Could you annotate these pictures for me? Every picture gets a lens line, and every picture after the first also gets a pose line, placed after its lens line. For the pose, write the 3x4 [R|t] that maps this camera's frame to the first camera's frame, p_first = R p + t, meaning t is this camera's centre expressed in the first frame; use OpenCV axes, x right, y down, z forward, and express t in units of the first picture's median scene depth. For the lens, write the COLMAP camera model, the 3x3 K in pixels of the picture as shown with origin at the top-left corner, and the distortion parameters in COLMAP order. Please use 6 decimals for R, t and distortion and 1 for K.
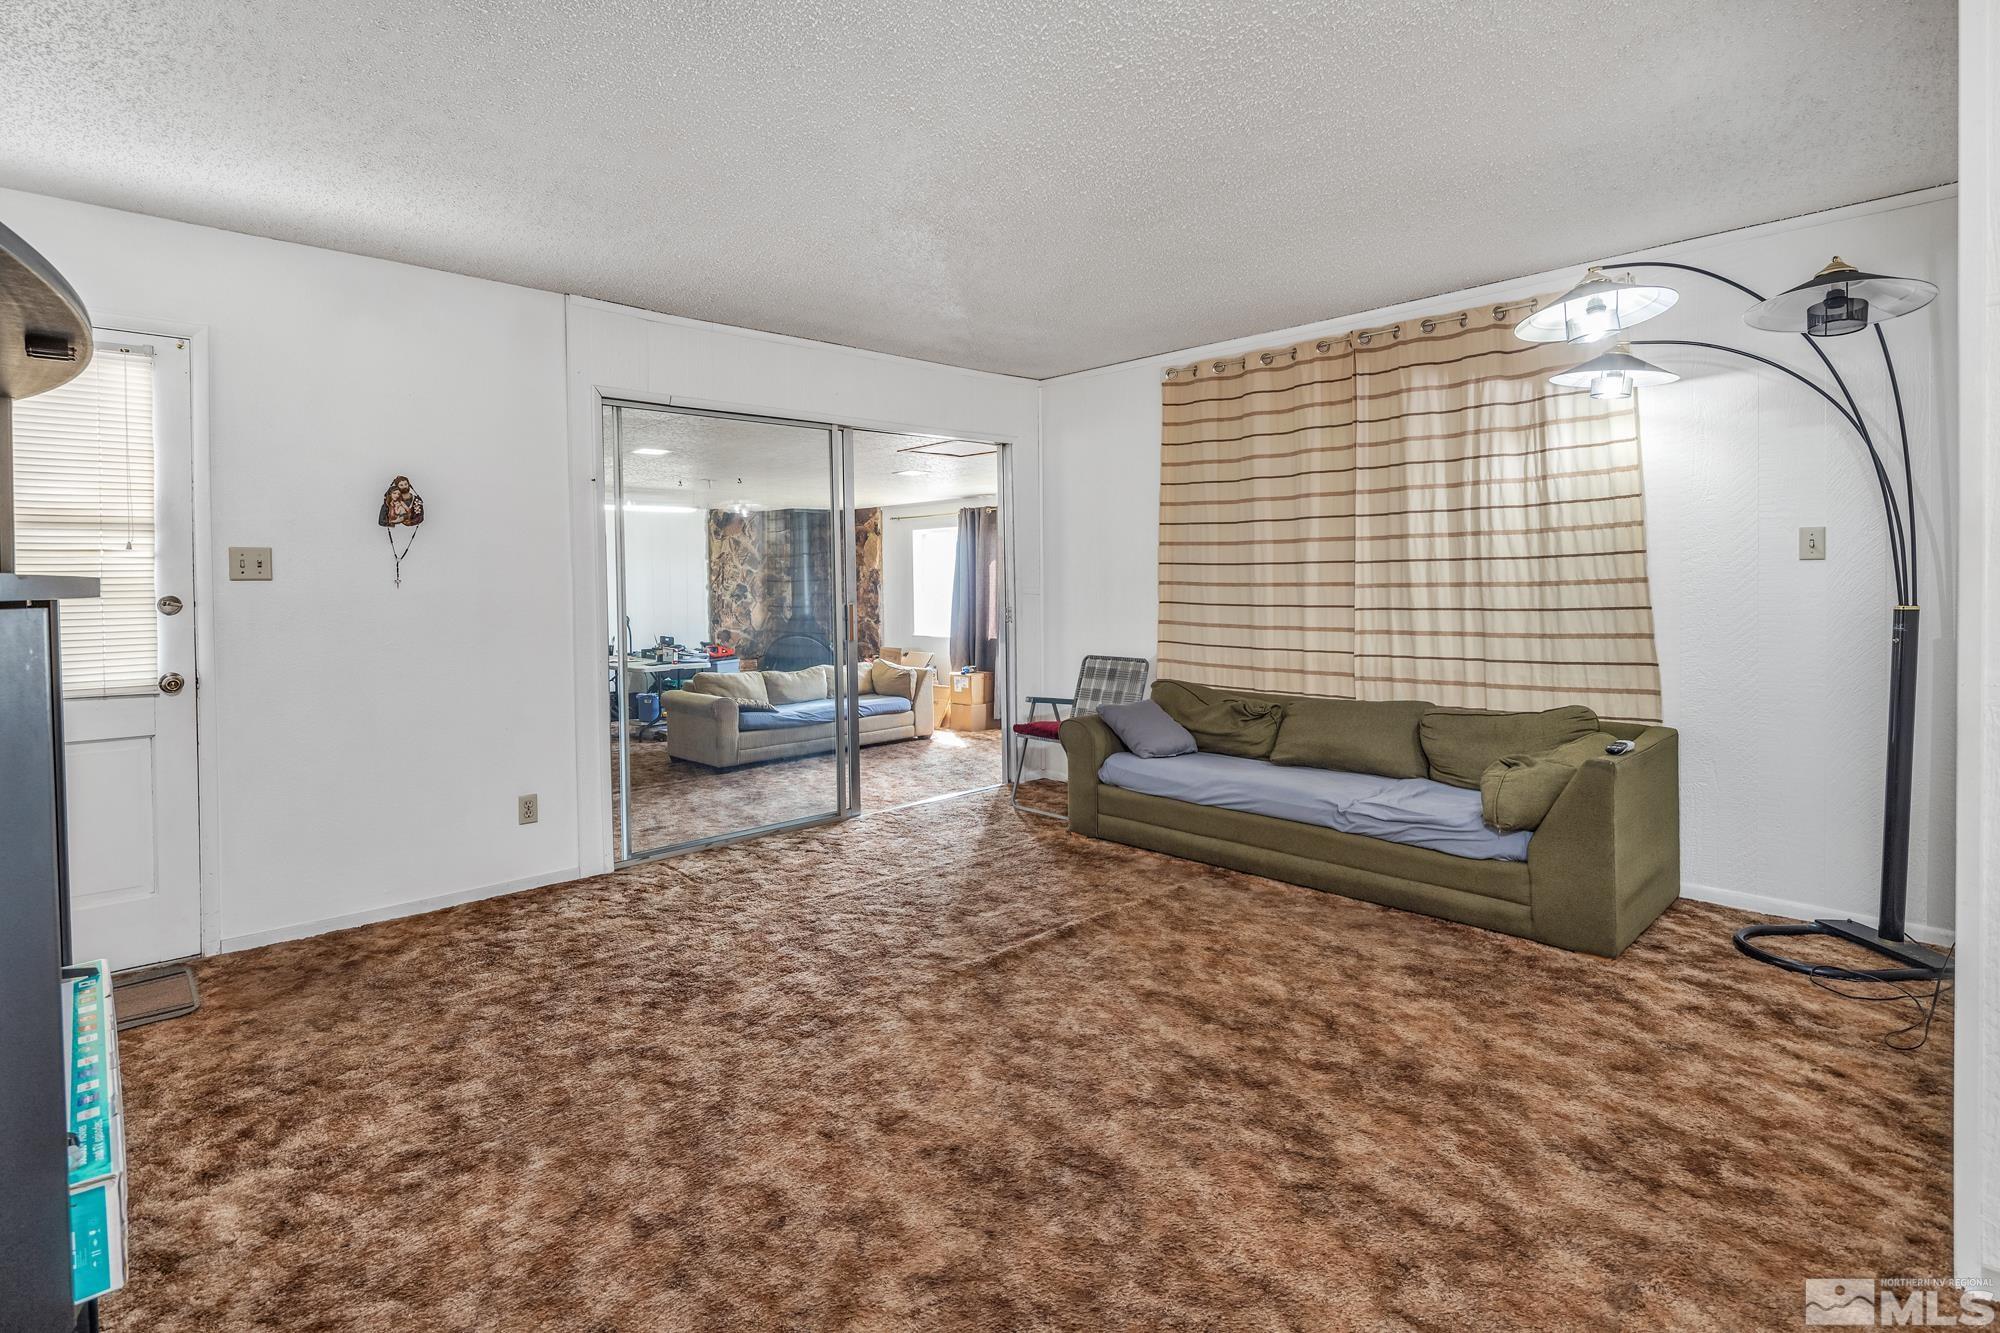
lens RADIAL K [[948.9, 0, 1000.0], [0, 948.9, 596.4], [0, 0, 1]] dist [-0.001461, -0.001982]
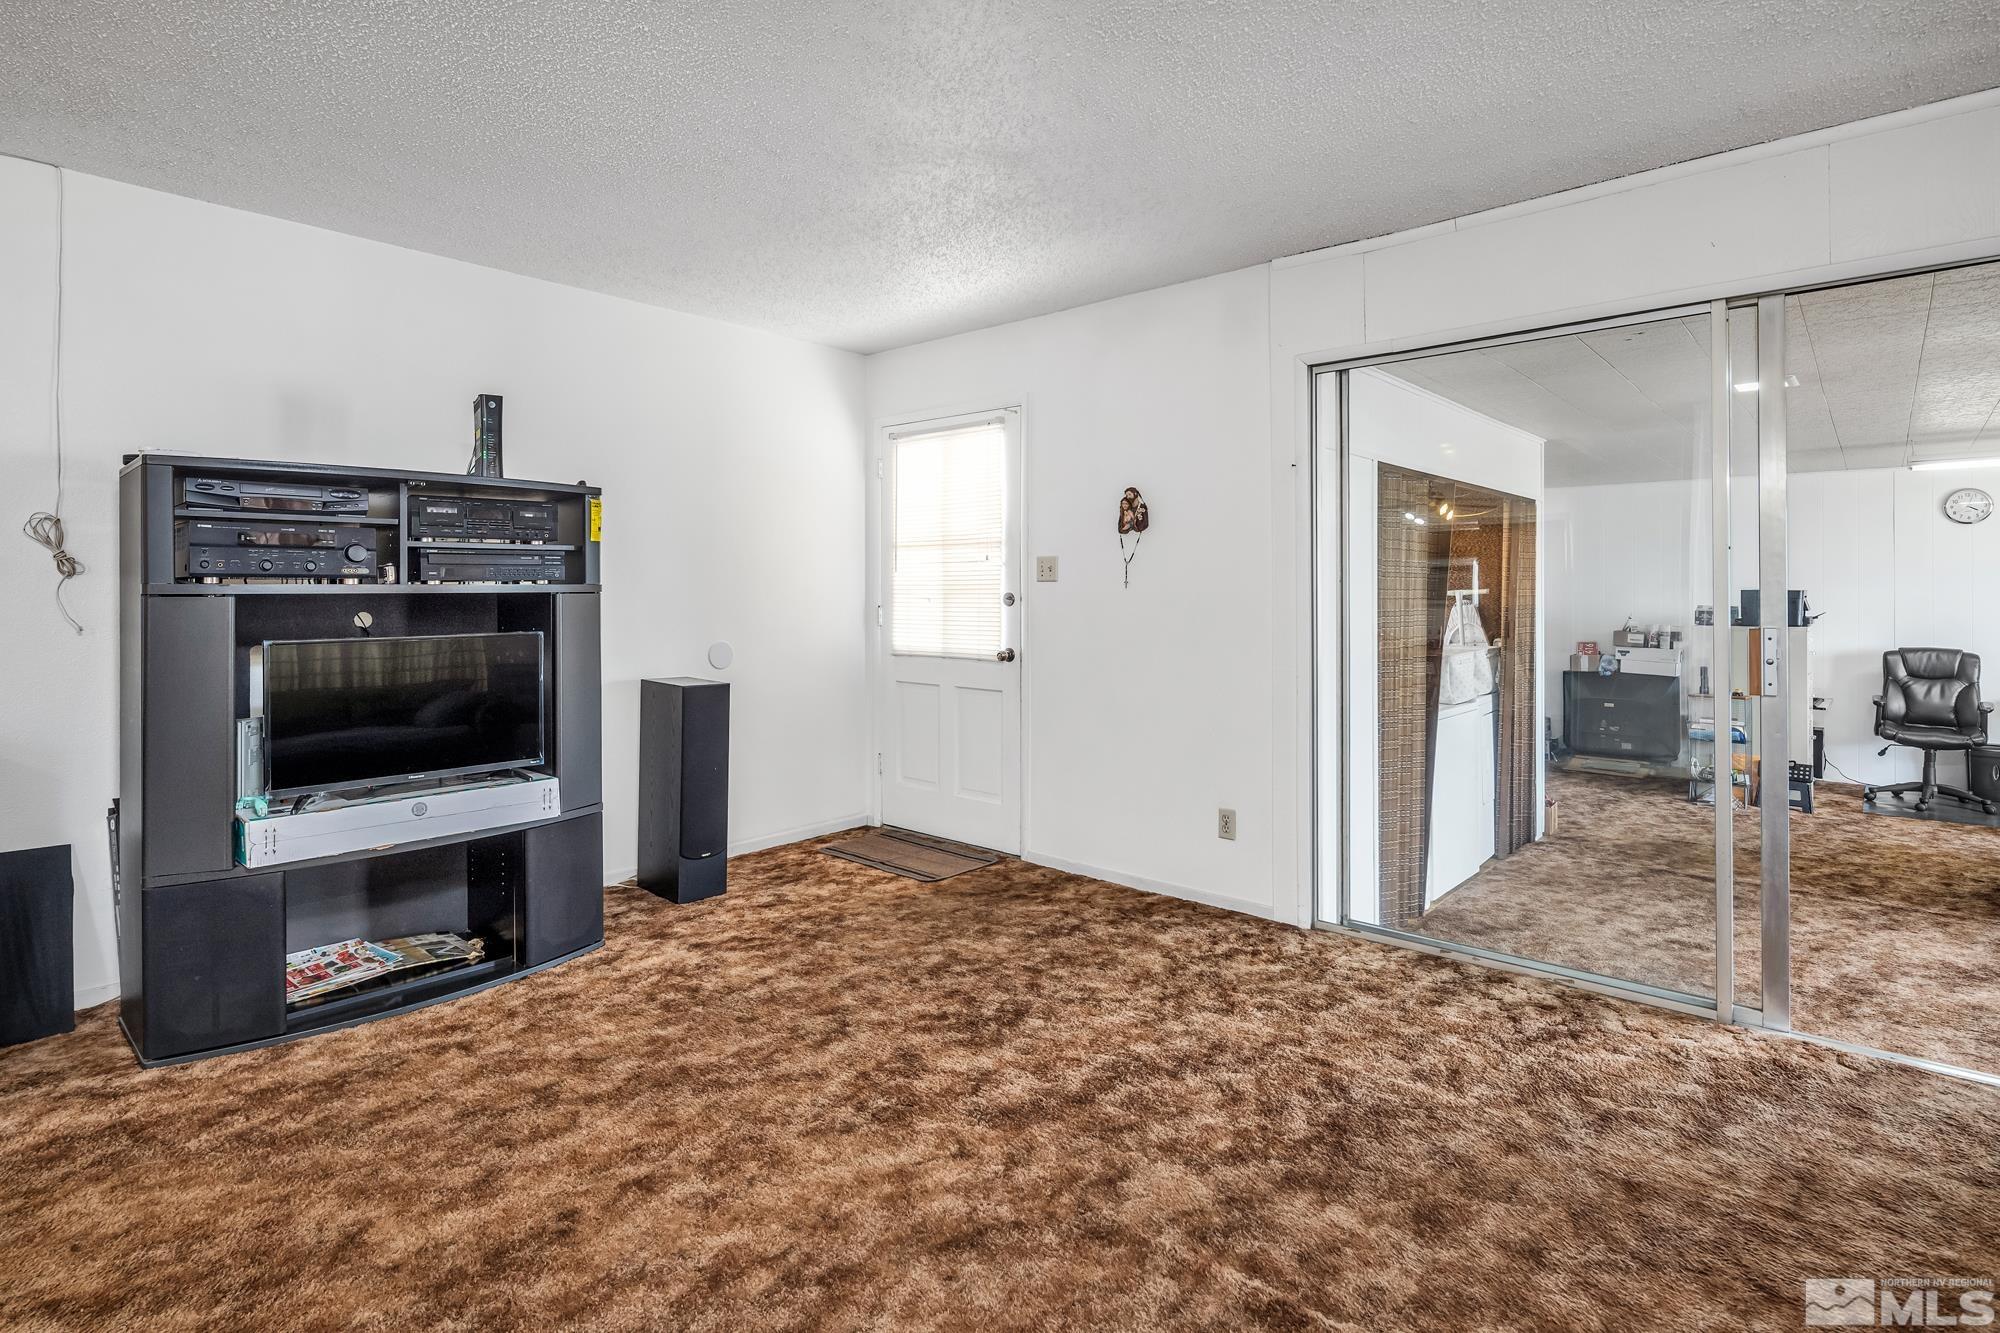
lens RADIAL K [[993.8, 0, 989.6], [0, 993.8, 594.4], [0, 0, 1]] dist [0.000741, -0.001405]
pose [[0.093830, 0.018097, -0.995424, 0.671064], [-0.015106, 0.999746, 0.016751, -0.025556], [0.995474, 0.013466, 0.094080, 0.968180]]
